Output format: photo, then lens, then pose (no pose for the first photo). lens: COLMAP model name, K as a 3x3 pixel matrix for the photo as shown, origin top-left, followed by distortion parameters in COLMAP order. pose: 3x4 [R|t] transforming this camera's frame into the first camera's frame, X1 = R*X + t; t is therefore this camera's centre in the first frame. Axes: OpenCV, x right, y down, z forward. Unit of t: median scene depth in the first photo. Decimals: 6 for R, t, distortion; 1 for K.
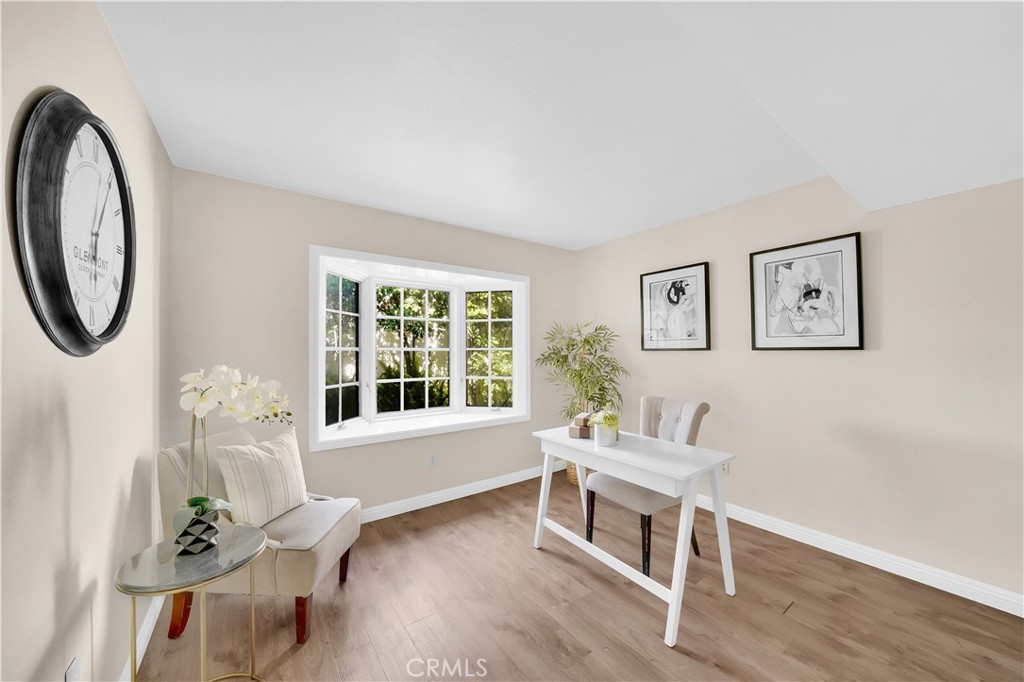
lens RADIAL K [[378.9, 0, 512.8], [0, 378.9, 345.8], [0, 0, 1]] dist [-0.018415, 0.000004]
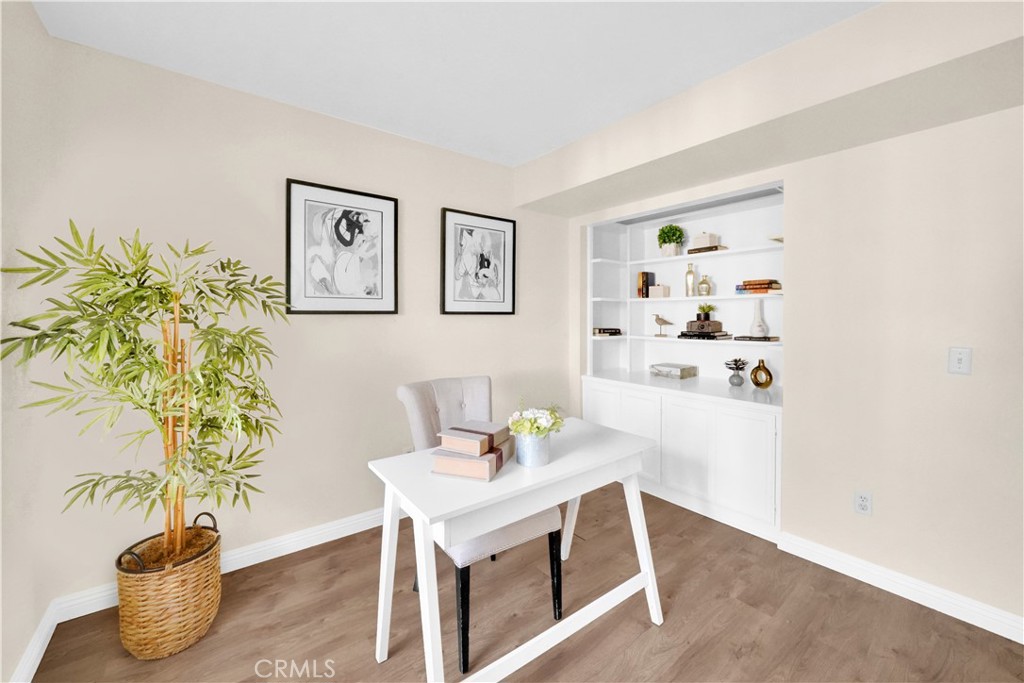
lens RADIAL K [[411.6, 0, 512.0], [0, 411.6, 316.6], [0, 0, 1]] dist [-0.000782, -0.000012]
pose [[-0.052204, -0.002589, 0.998633, -0.373781], [-0.019737, 0.999804, 0.001560, 0.012755], [-0.998441, -0.019629, -0.052245, 0.892210]]
